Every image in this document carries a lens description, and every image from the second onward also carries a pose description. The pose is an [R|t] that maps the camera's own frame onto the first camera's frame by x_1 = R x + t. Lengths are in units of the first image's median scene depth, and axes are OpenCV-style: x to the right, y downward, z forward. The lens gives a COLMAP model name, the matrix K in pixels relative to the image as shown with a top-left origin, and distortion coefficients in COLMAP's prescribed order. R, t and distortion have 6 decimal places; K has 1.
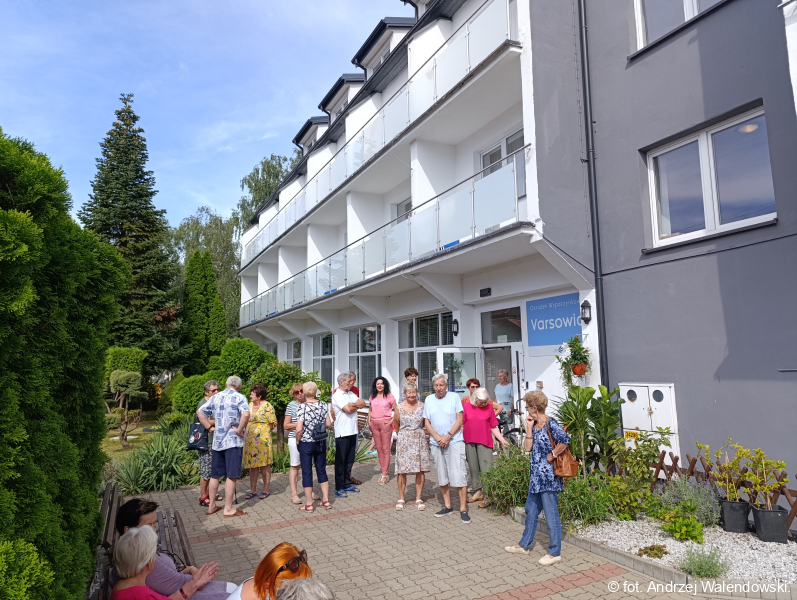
lens RADIAL K [[539.7, 0, 398.5], [0, 539.7, 300.0], [0, 0, 1]] dist [0.043740, -0.044050]
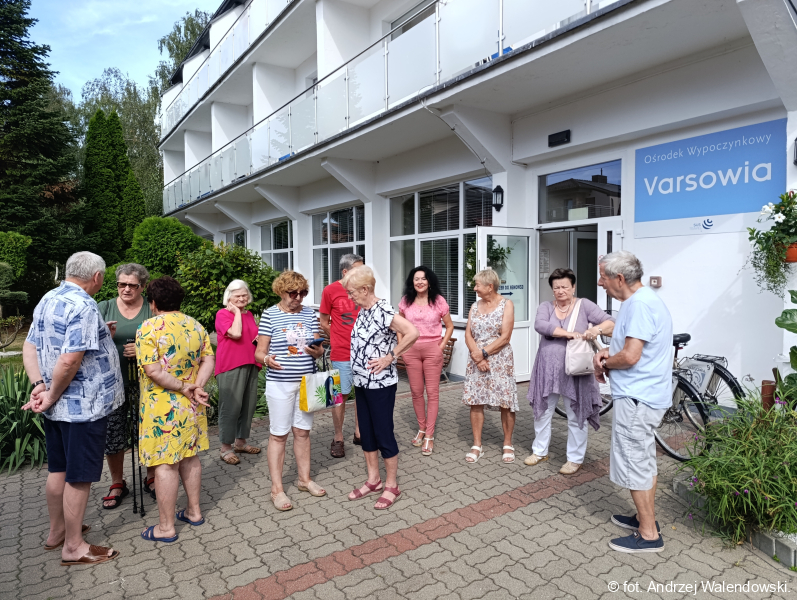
lens RADIAL K [[539.7, 0, 398.5], [0, 539.7, 300.0], [0, 0, 1]] dist [0.043740, -0.044050]
pose [[0.993469, 0.004468, 0.114015, -0.058095], [-0.024250, 0.984673, 0.172716, 0.040171], [-0.111496, -0.174353, 0.978350, 0.222640]]
